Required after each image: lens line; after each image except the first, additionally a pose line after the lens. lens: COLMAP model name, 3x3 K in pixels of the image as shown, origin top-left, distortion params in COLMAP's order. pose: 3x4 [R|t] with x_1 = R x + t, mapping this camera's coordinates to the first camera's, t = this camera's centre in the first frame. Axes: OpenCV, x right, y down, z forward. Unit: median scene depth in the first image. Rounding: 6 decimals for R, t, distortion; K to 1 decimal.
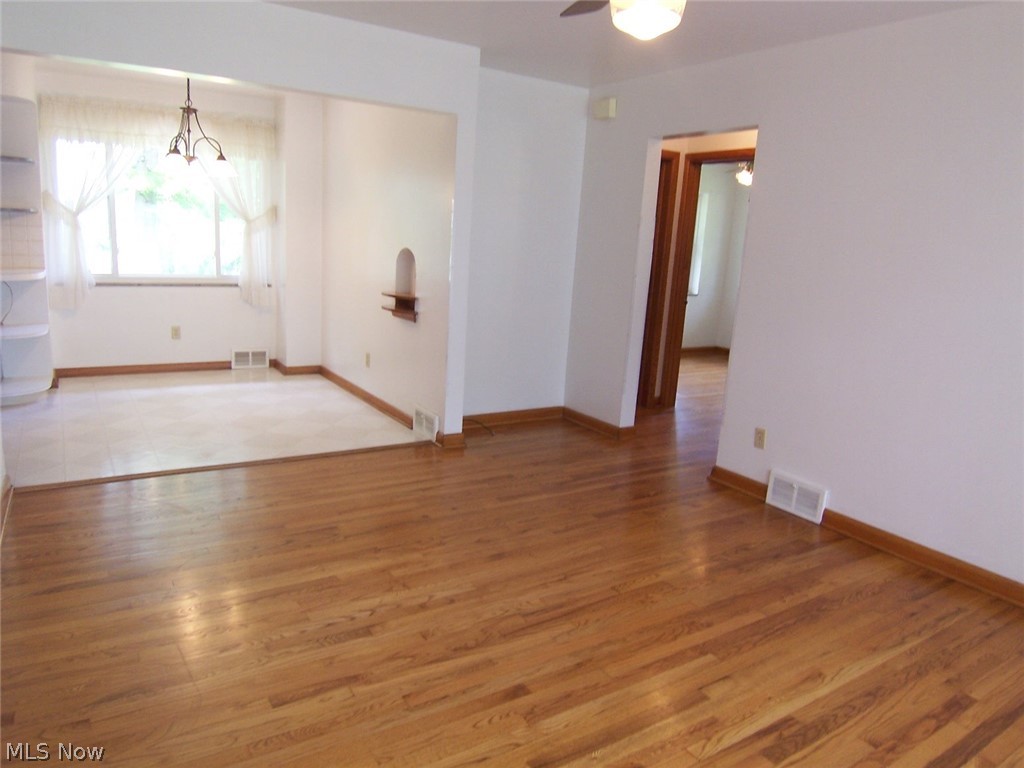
lens RADIAL K [[690.5, 0, 510.0], [0, 690.5, 383.5], [0, 0, 1]] dist [-0.027764, -0.014079]
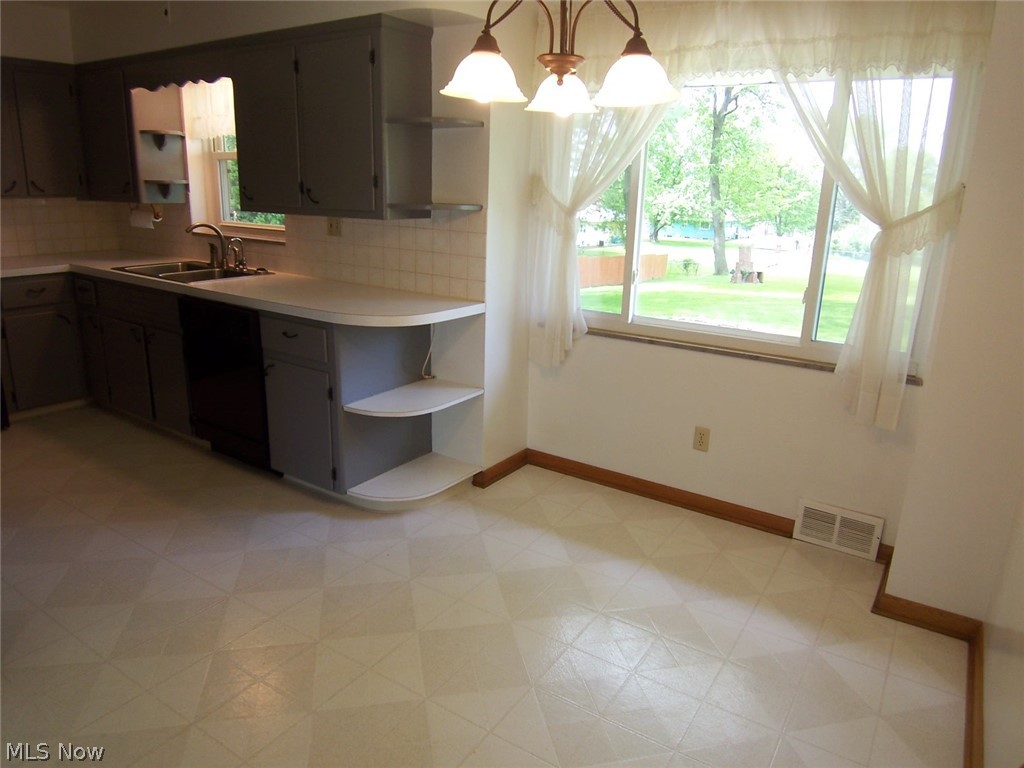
lens RADIAL K [[690.5, 0, 513.2], [0, 690.5, 384.6], [0, 0, 1]] dist [-0.027764, -0.014079]
pose [[0.404679, 0.204057, -0.891401, -0.085231], [-0.197526, 0.971279, 0.132669, -0.152349], [0.892871, 0.122386, 0.433363, 0.629289]]
